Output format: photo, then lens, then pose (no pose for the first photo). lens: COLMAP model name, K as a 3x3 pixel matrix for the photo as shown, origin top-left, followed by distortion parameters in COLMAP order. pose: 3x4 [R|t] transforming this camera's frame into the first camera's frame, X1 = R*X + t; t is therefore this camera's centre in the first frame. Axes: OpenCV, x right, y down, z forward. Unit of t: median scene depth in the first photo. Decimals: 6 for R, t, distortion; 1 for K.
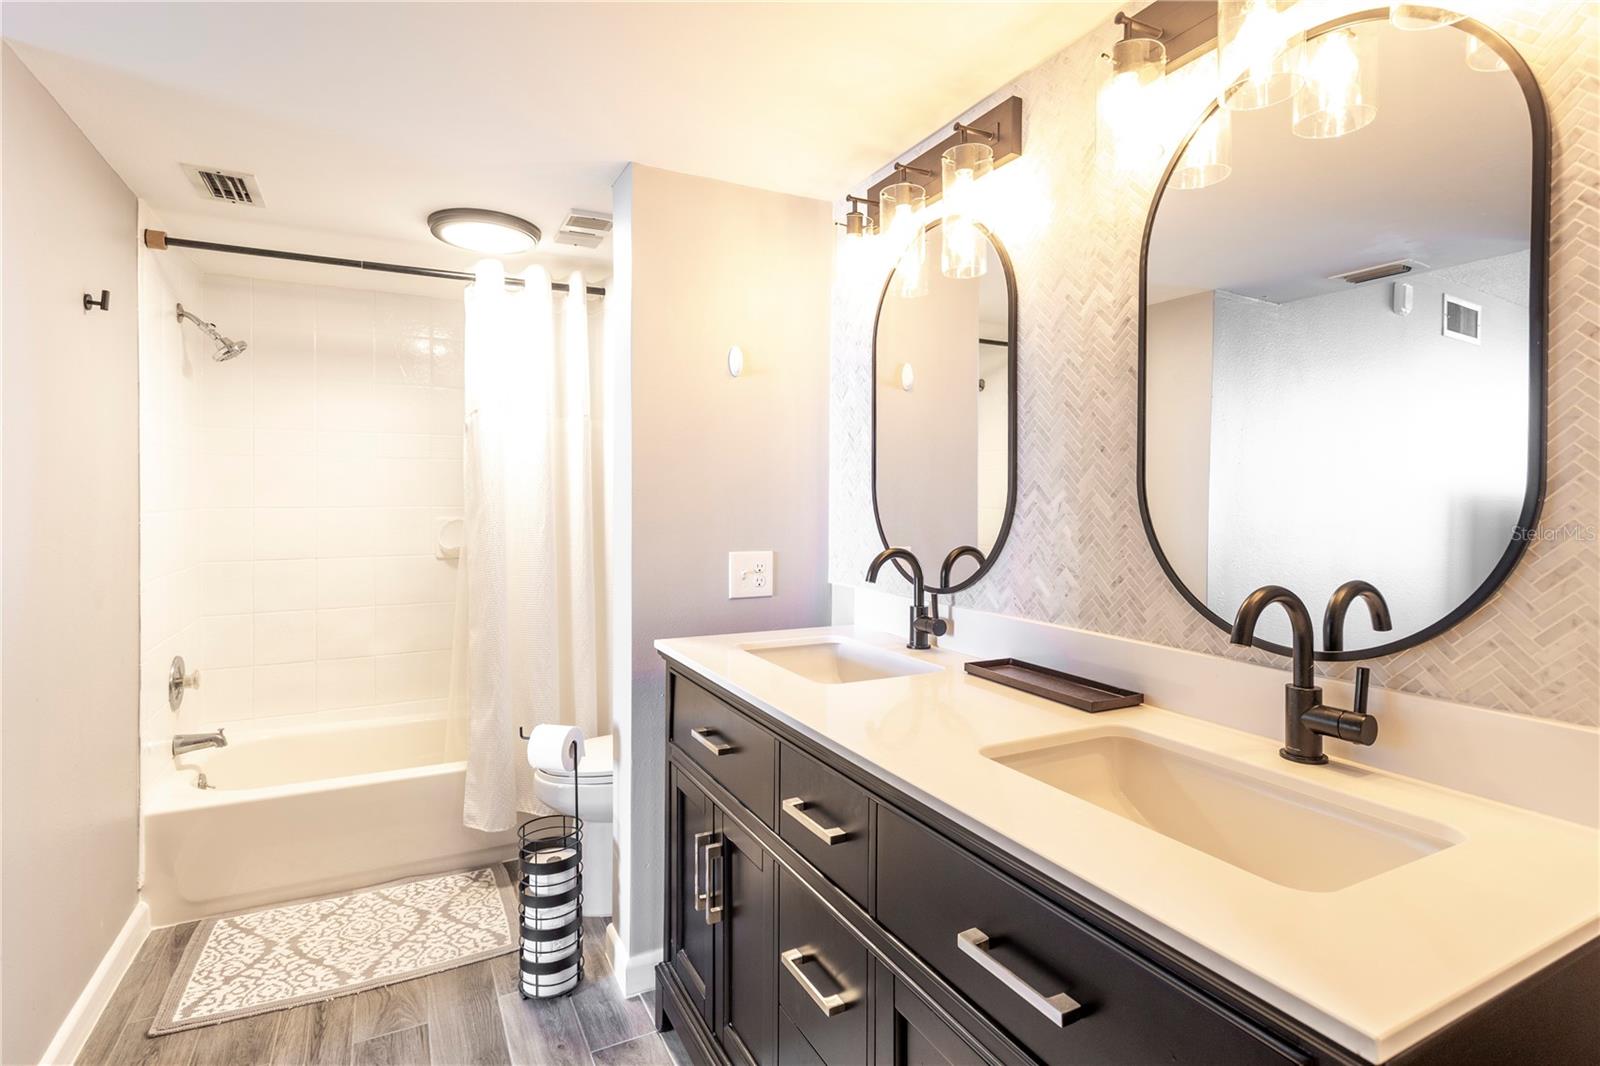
lens RADIAL K [[789.6, 0, 817.4], [0, 789.6, 452.9], [0, 0, 1]] dist [0.005892, -0.000214]
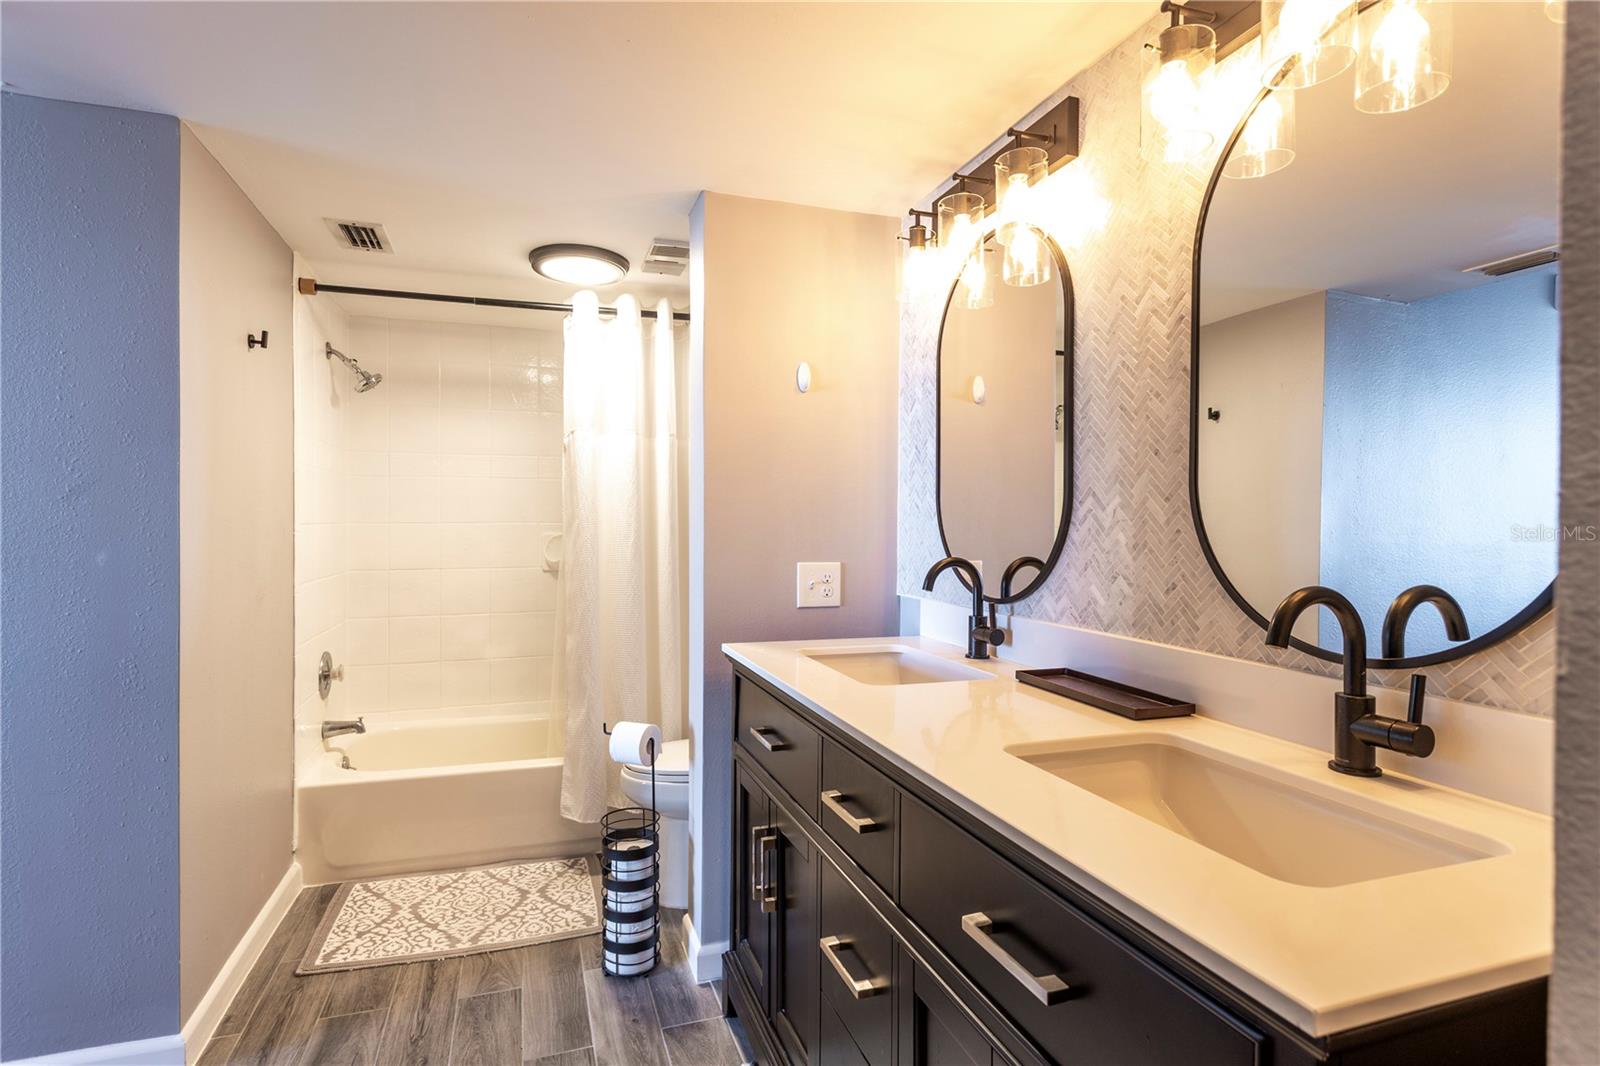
lens RADIAL K [[793.3, 0, 796.8], [0, 793.3, 475.8], [0, 0, 1]] dist [0.002927, 0.001764]
pose [[0.986874, -0.006853, -0.161349, 0.066820], [0.006162, 0.999970, -0.004782, 0.020759], [0.161377, 0.003725, 0.986886, -0.023918]]
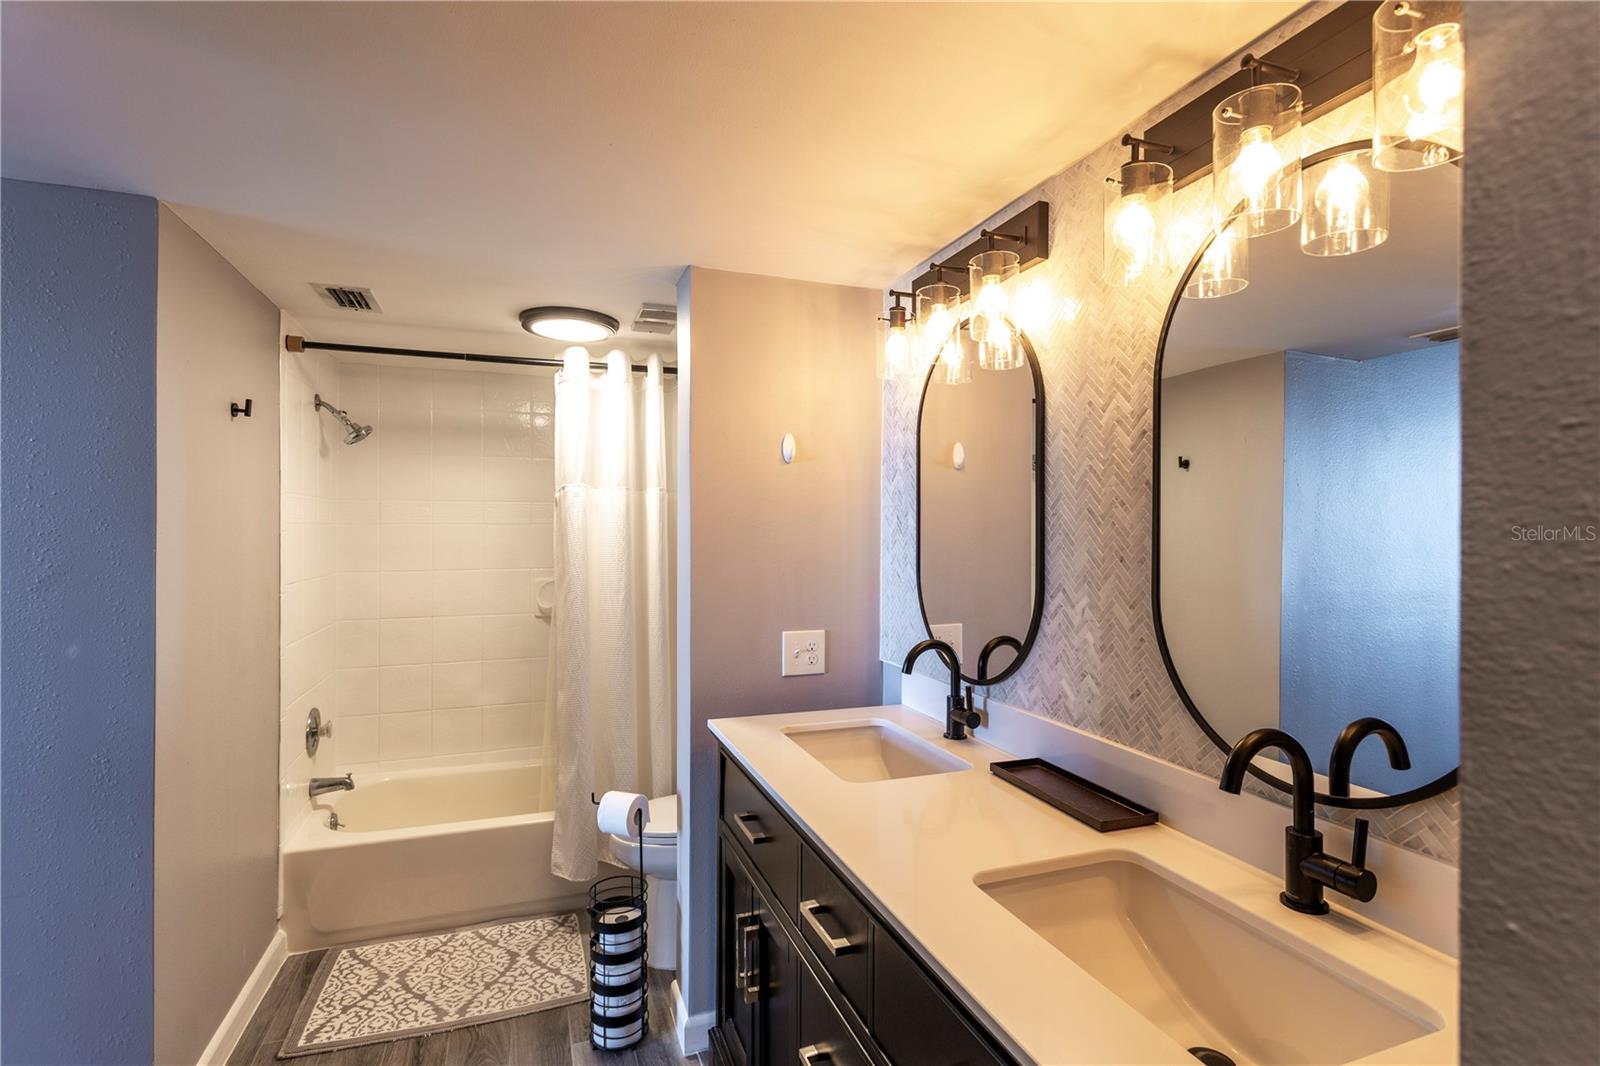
lens RADIAL K [[769.9, 0, 823.9], [0, 769.9, 476.9], [0, 0, 1]] dist [-0.001112, 0.004892]
pose [[0.992651, -0.011745, -0.120440, 0.083347], [0.010547, 0.999888, -0.010583, -0.083552], [0.120551, 0.009235, 0.992664, -0.016857]]
